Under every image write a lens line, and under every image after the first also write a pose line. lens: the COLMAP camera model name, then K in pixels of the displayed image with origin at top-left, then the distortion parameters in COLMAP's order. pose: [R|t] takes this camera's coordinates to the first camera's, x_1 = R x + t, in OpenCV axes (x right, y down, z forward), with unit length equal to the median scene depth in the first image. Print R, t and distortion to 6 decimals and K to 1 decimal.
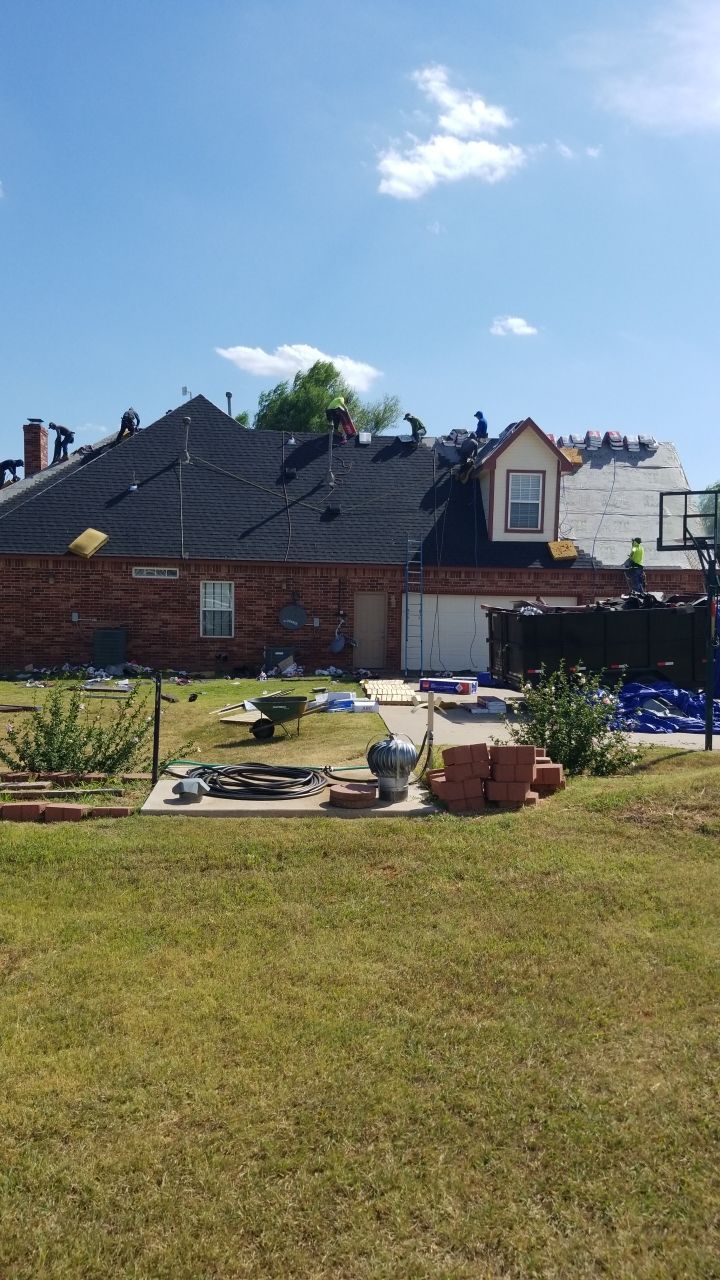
lens RADIAL K [[1022.5, 0, 385.7], [0, 1022.5, 644.4], [0, 0, 1]] dist [0.118178, -0.191722]
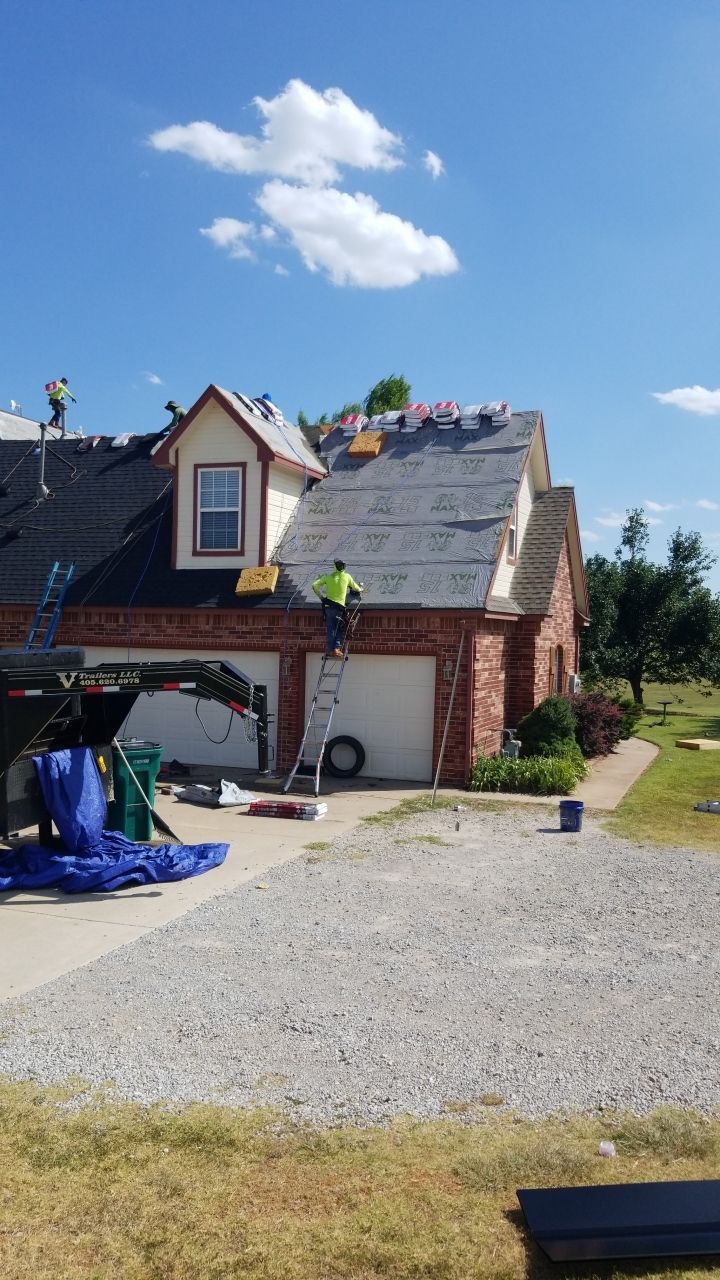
lens RADIAL K [[1029.4, 0, 395.1], [0, 1029.4, 645.3], [0, 0, 1]] dist [0.091024, -0.158342]
pose [[0.900895, 0.005571, -0.434001, 0.534808], [-0.027018, 0.998698, -0.043265, -0.024278], [0.433195, 0.050703, 0.899873, 0.445884]]
